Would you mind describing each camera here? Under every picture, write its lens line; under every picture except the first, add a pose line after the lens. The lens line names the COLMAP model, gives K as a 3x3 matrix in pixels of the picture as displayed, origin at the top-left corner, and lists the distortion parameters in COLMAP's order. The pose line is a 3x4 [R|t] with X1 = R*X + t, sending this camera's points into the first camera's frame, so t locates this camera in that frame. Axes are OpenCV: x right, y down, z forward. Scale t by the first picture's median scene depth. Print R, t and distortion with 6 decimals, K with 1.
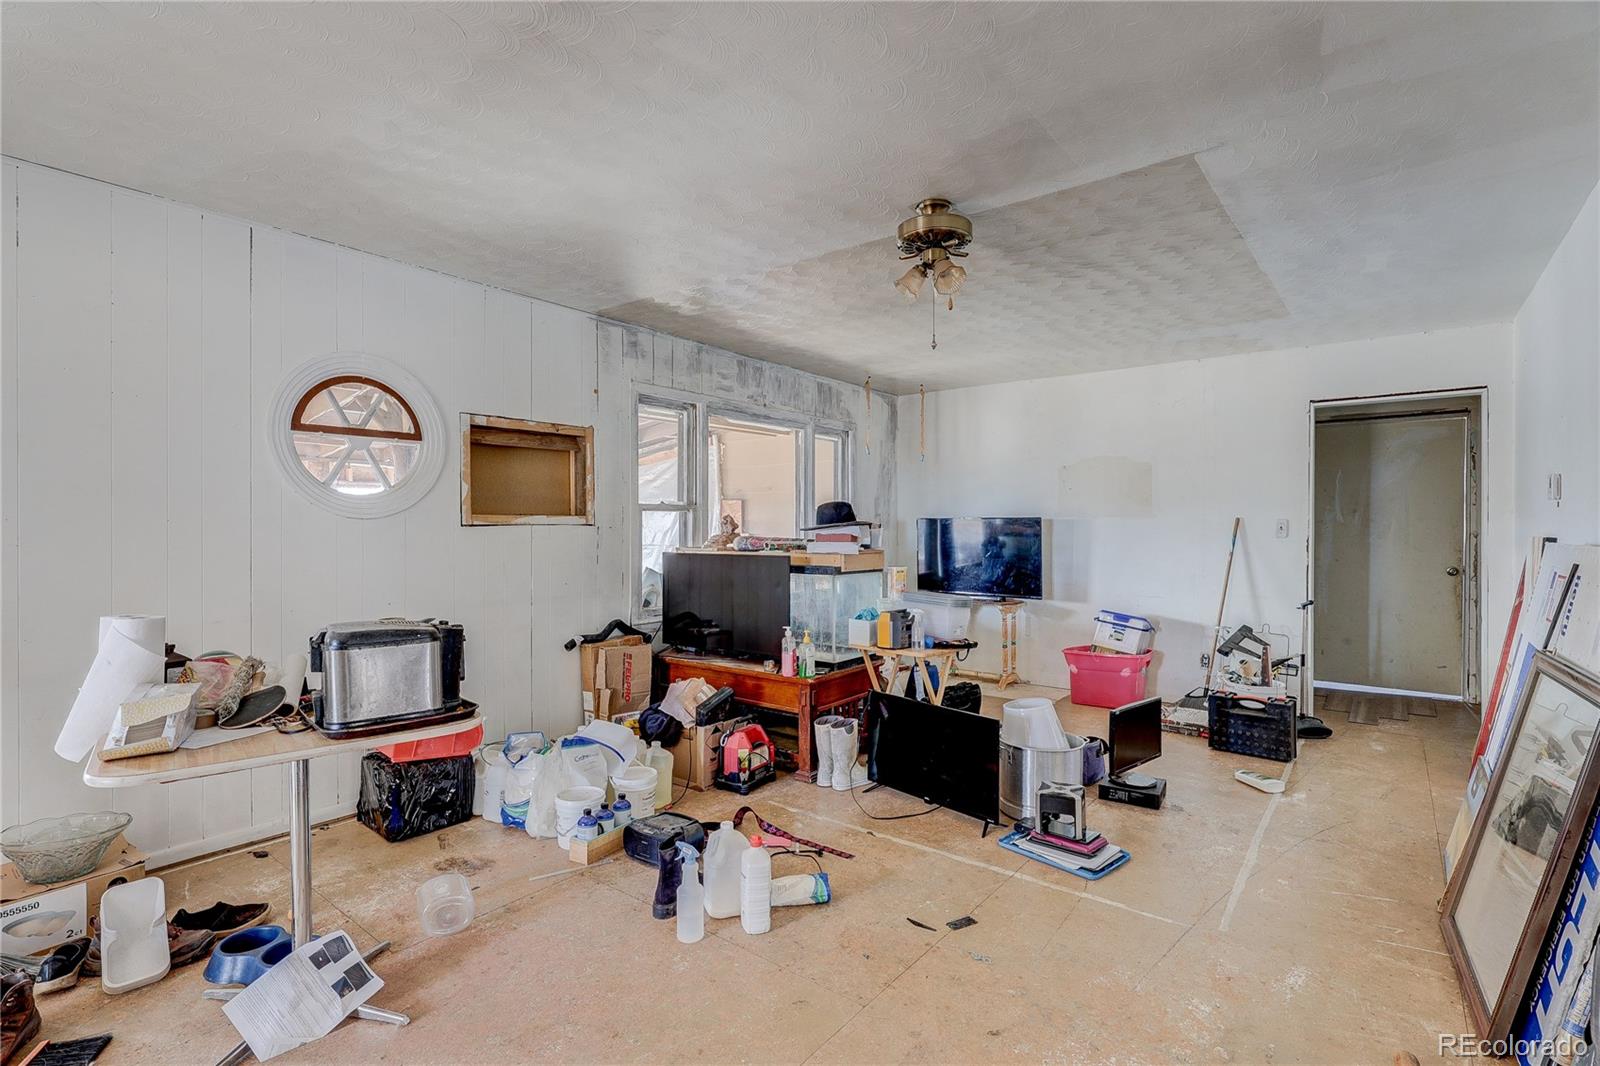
lens RADIAL K [[768.1, 0, 800.0], [0, 768.1, 533.0], [0, 0, 1]] dist [-0.000807, -0.000169]
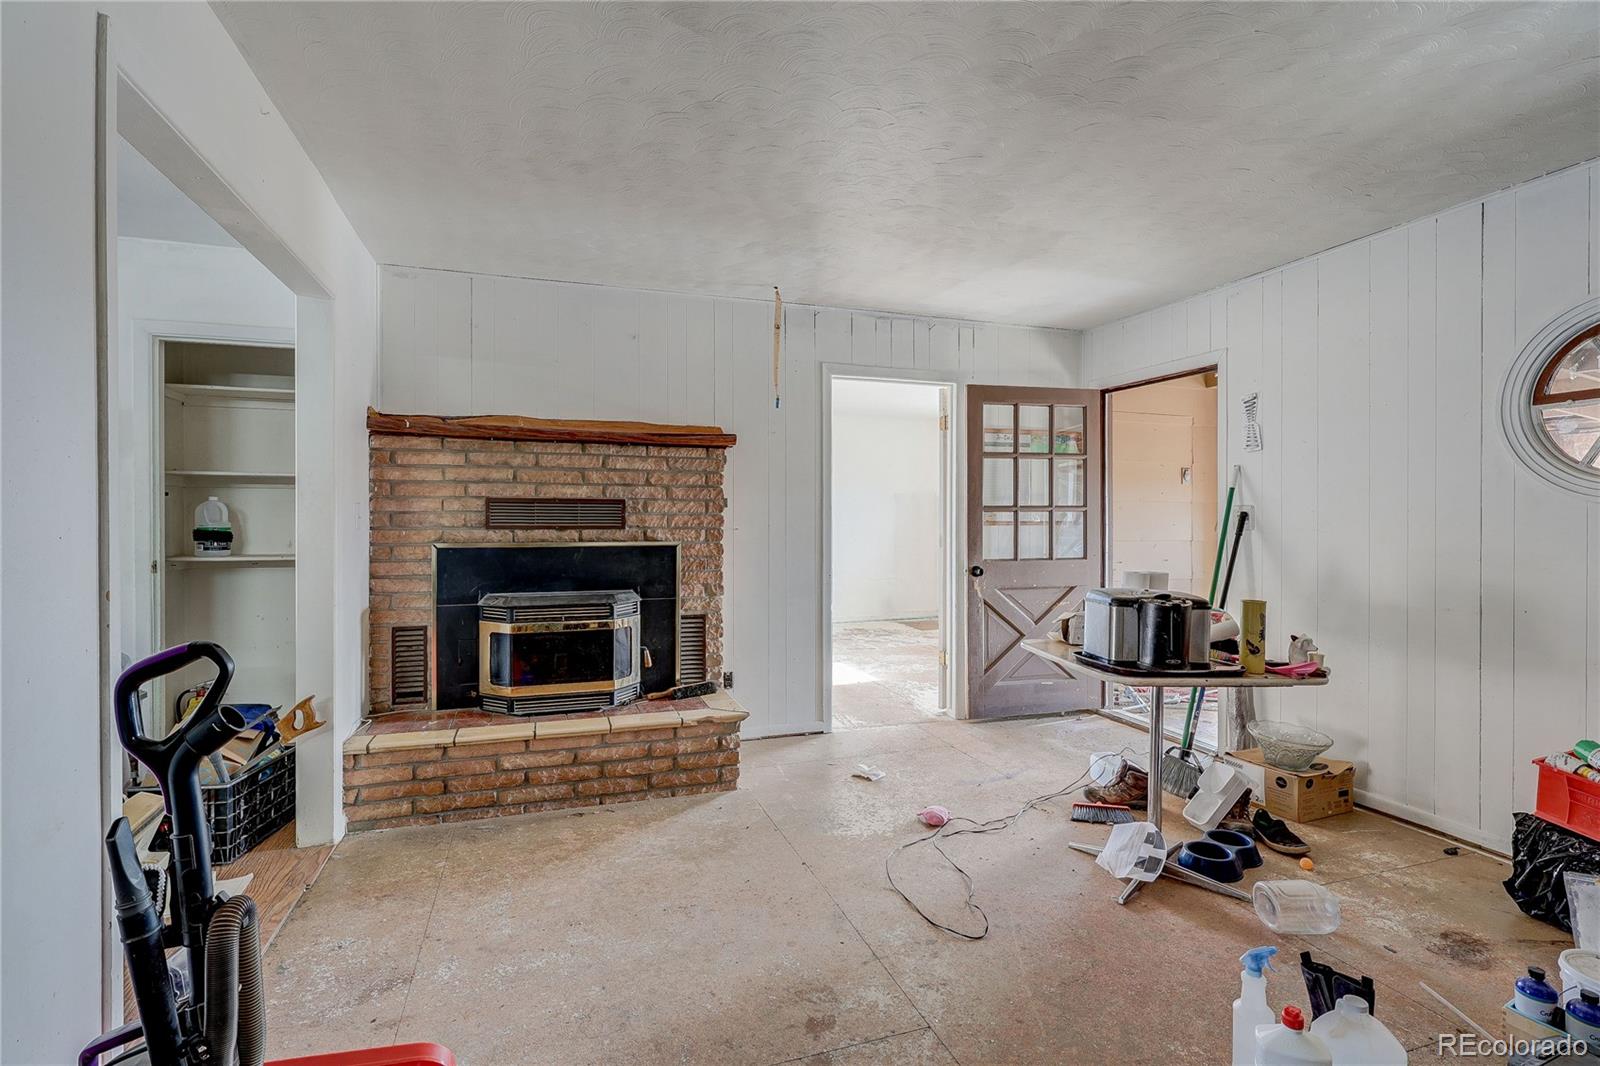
lens RADIAL K [[768.1, 0, 800.0], [0, 768.1, 533.0], [0, 0, 1]] dist [-0.000807, -0.000169]
pose [[-0.559878, 0.014329, -0.828451, 0.561842], [-0.010727, 0.999641, 0.024539, -0.000560], [0.828506, 0.022625, -0.559524, 0.850745]]
